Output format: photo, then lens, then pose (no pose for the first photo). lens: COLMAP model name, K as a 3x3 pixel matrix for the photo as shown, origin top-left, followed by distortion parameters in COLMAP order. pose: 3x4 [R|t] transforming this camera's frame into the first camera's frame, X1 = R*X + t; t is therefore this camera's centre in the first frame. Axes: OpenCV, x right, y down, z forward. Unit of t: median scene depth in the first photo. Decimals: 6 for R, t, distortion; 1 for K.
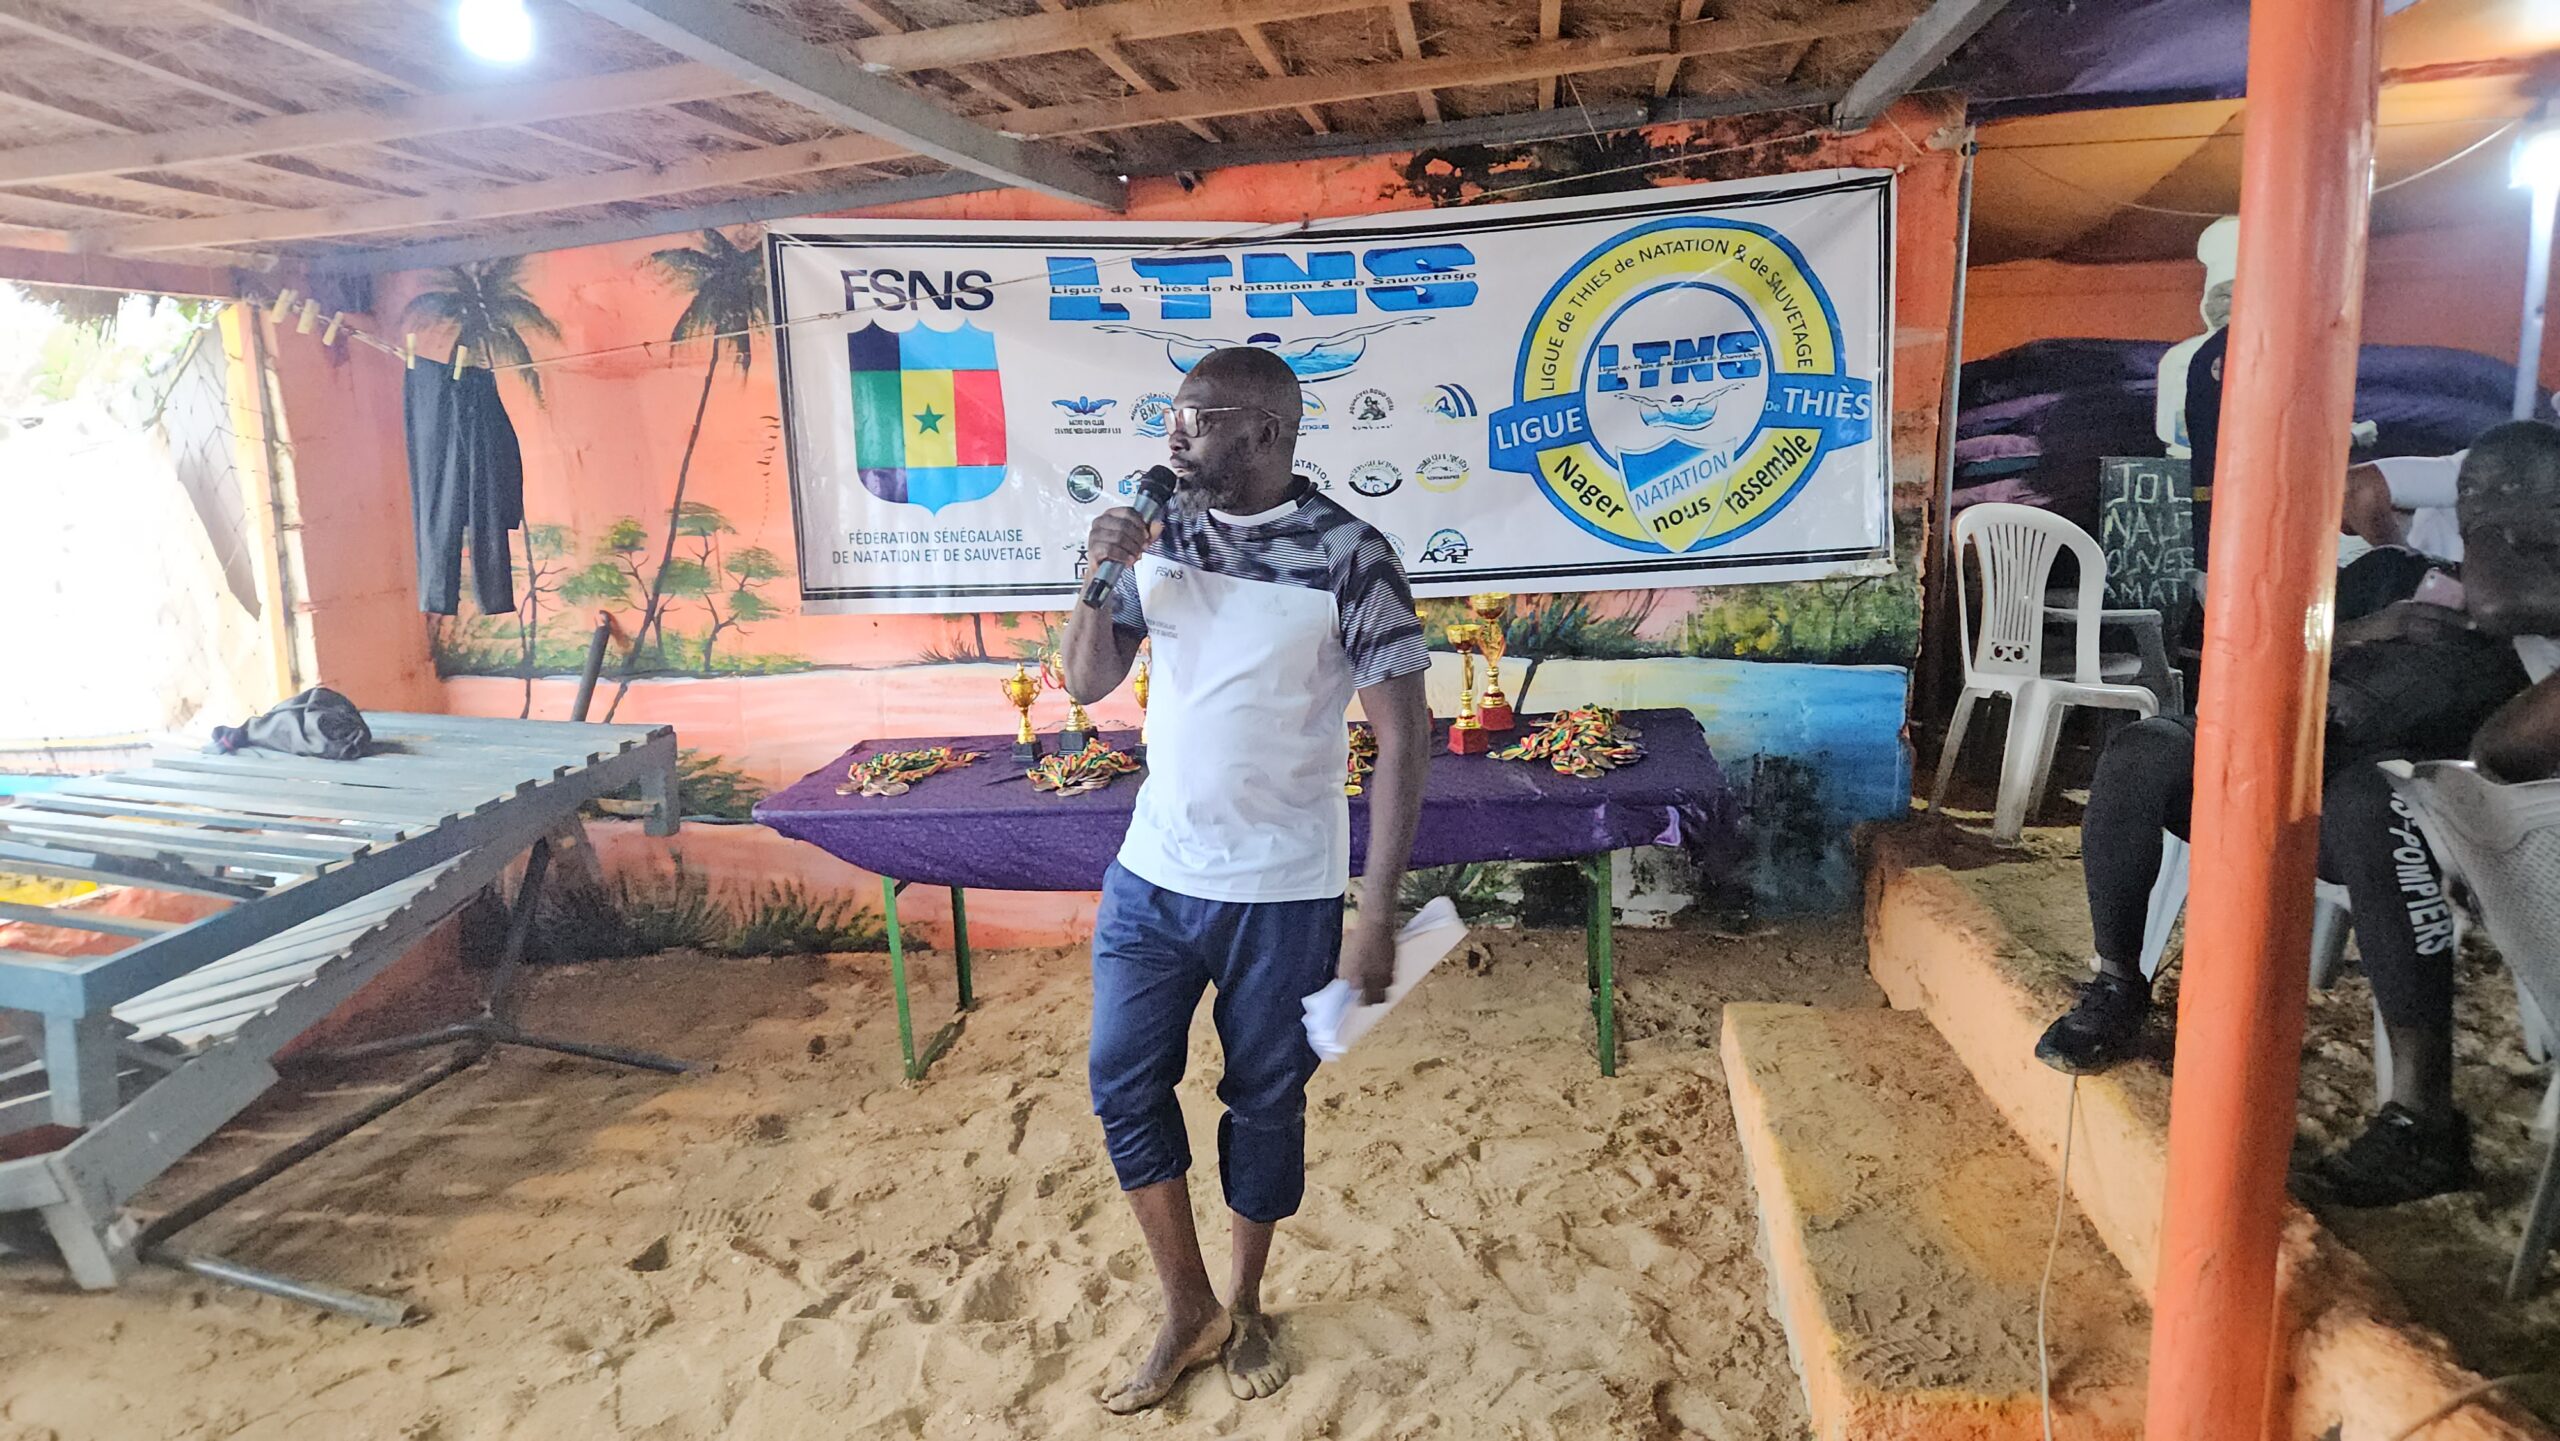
lens RADIAL K [[1605.9, 0, 1318.6], [0, 1605.9, 706.6], [0, 0, 1]] dist [0.062568, -0.043805]
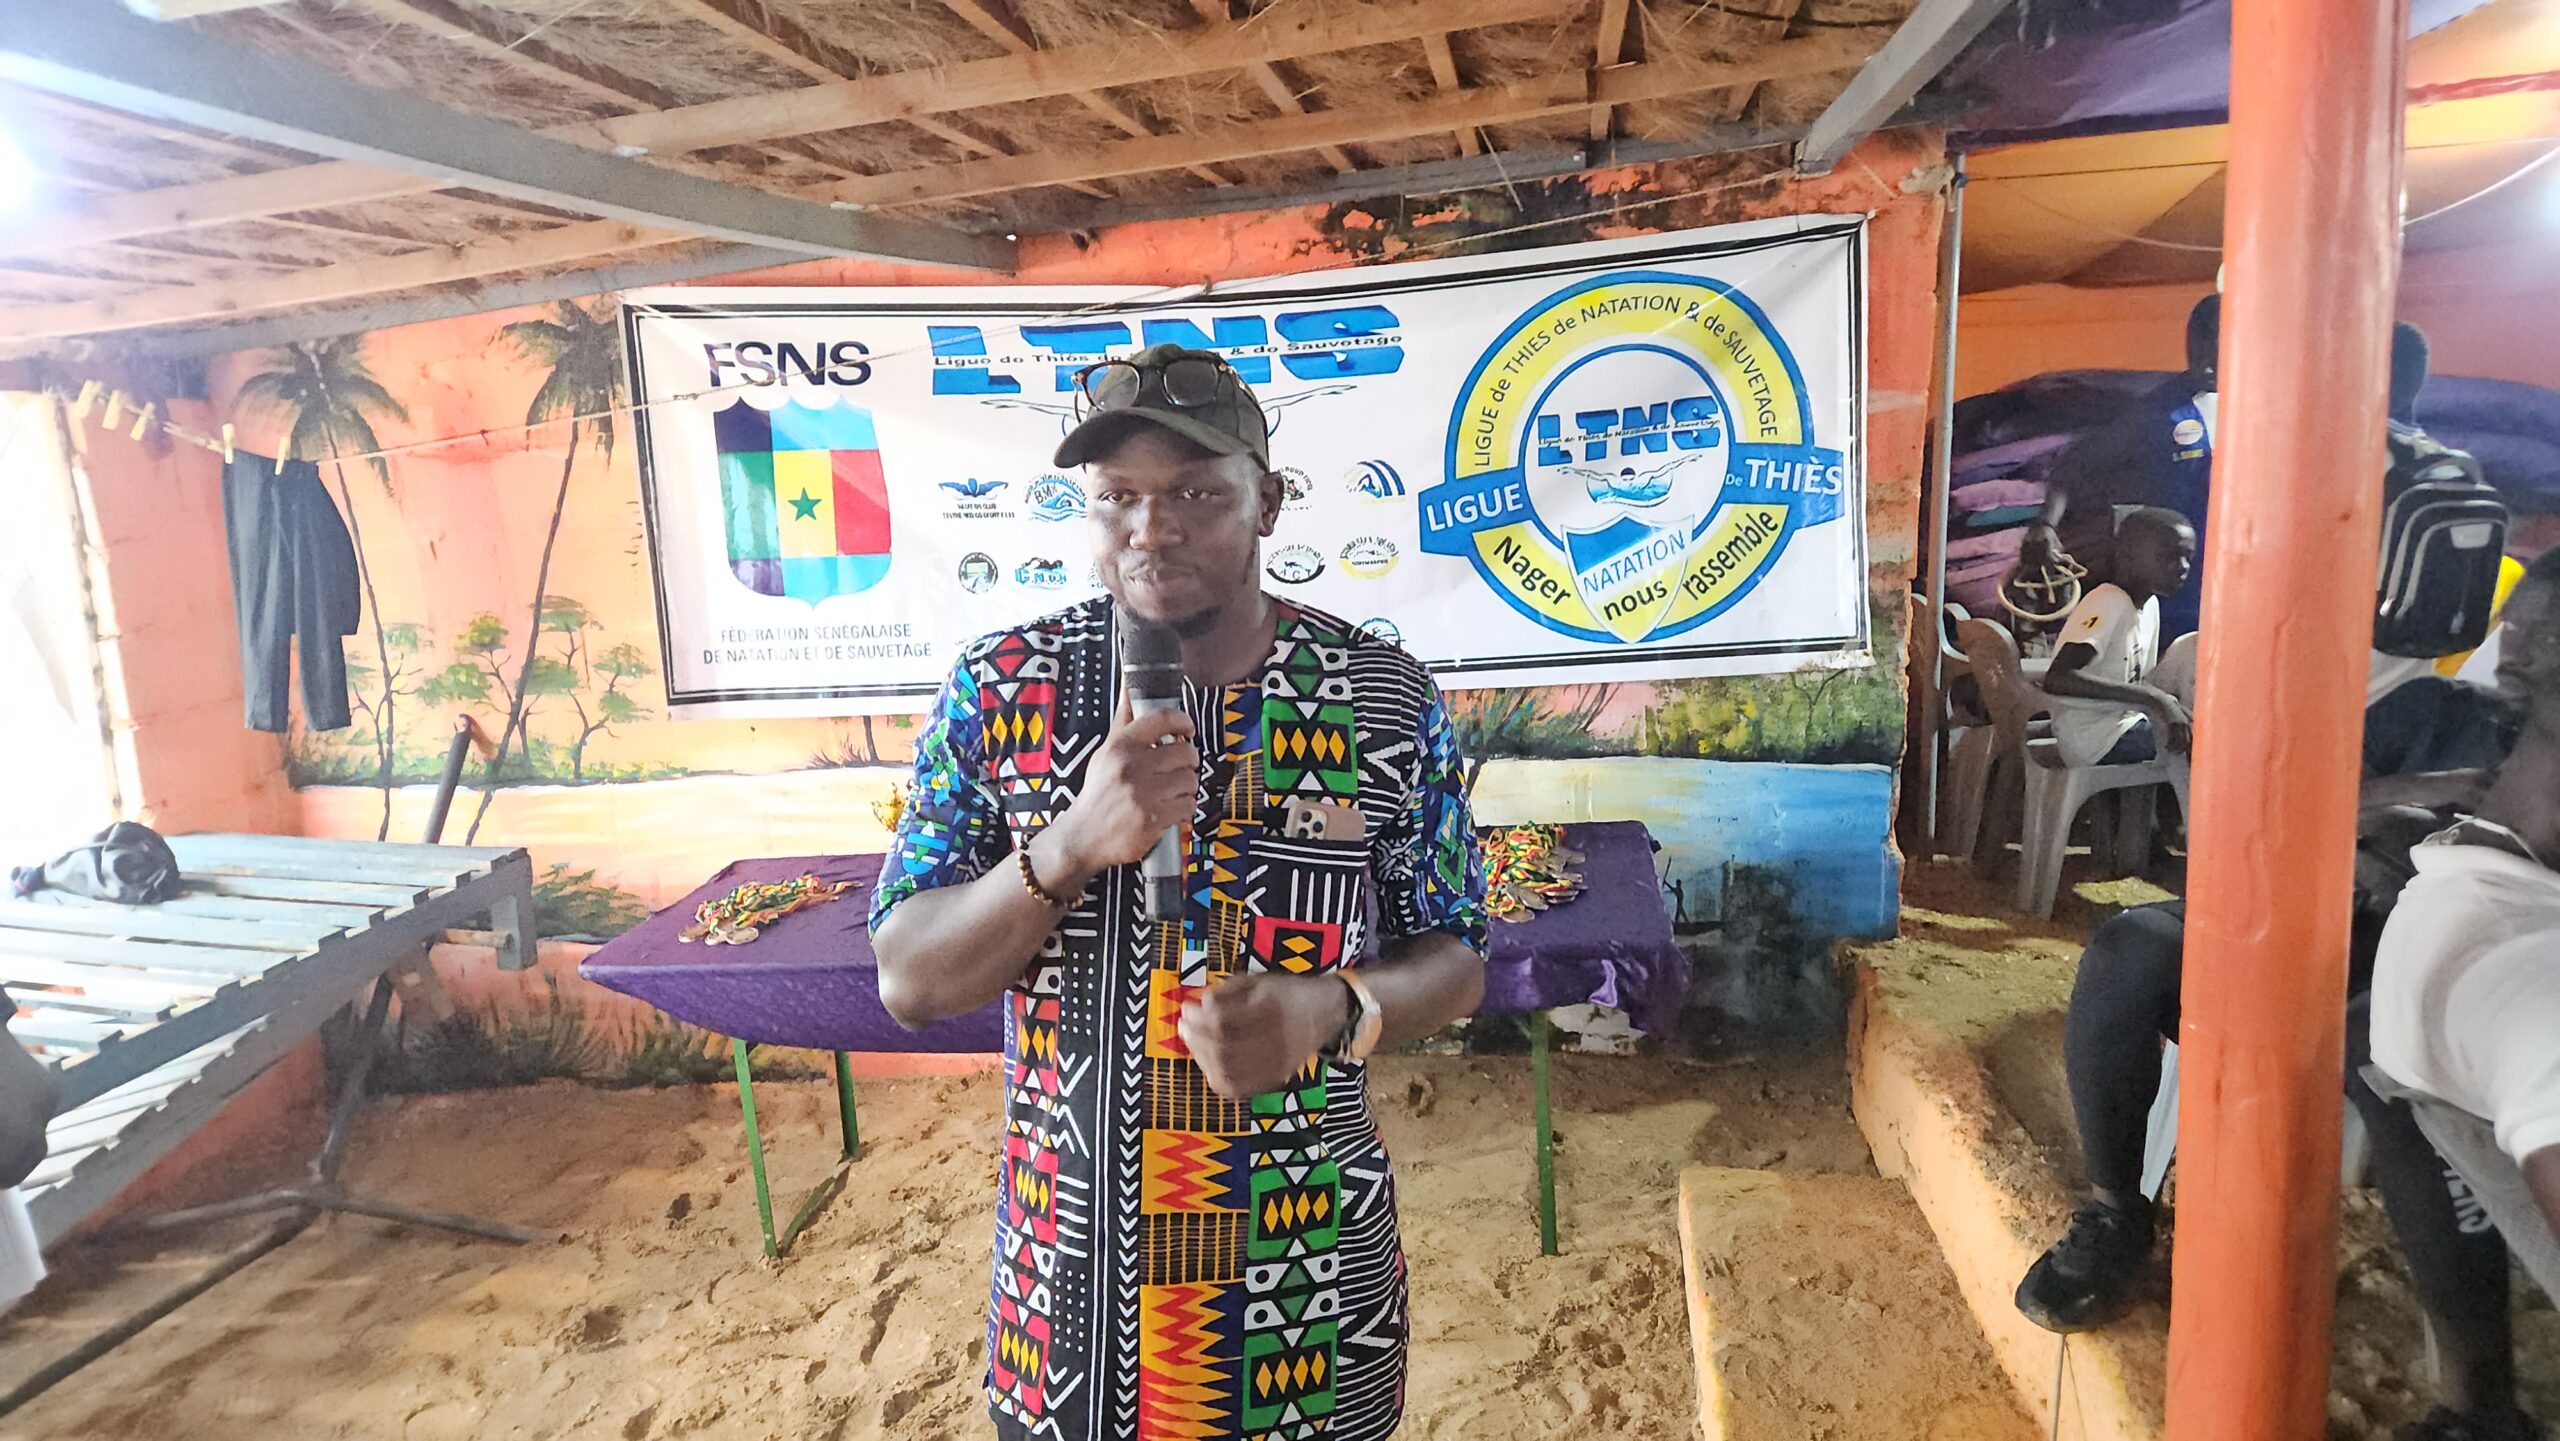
lens RADIAL K [[1651.6, 0, 1296.4], [0, 1651.6, 725.6], [0, 0, 1]] dist [0.066249, -0.059347]
pose [[0.999745, -0.014495, -0.017304, 0.051660], [0.014433, 0.999889, -0.003664, -0.048949], [0.017355, 0.003413, 0.999844, 0.075346]]
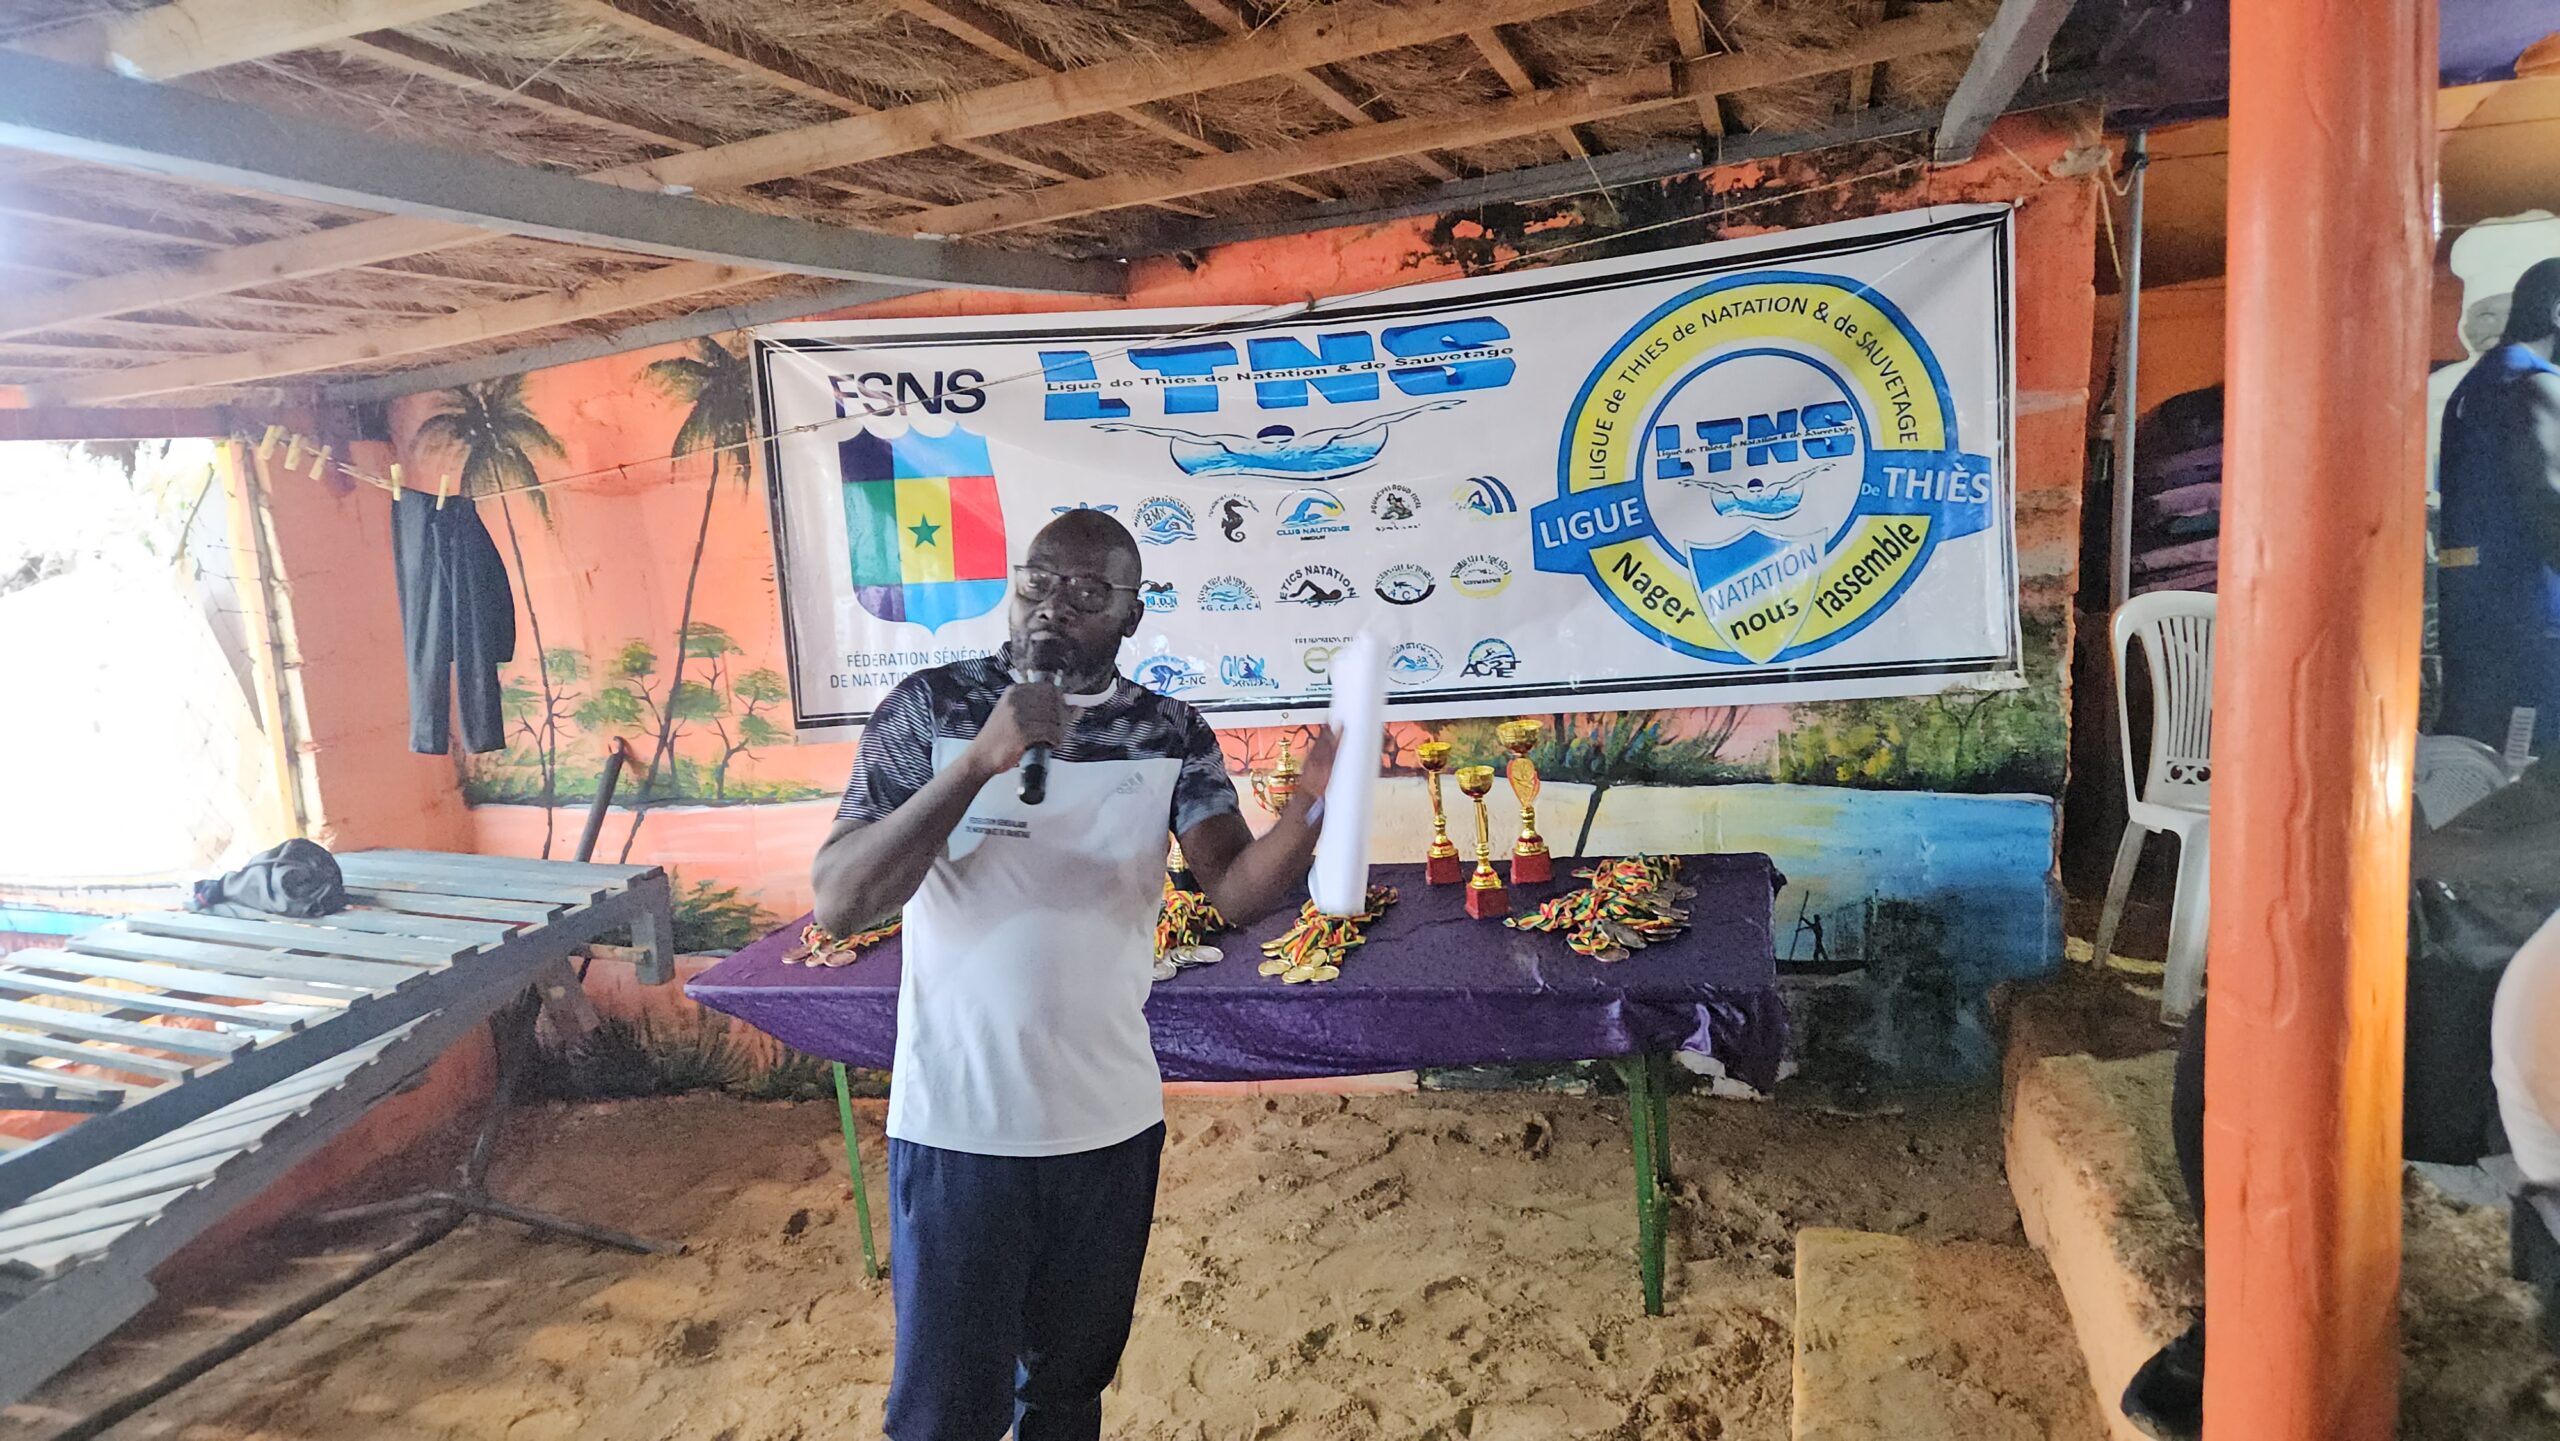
lens RADIAL K [[1659.6, 0, 1280.0], [0, 1659.6, 720.5], [0, 0, 1]] dist [0.065554, -0.055838]
pose [[0.989198, -0.014667, -0.145852, 0.100938], [0.012135, 0.999760, -0.018238, -0.052970], [0.146085, 0.016271, 0.989138, 0.096893]]
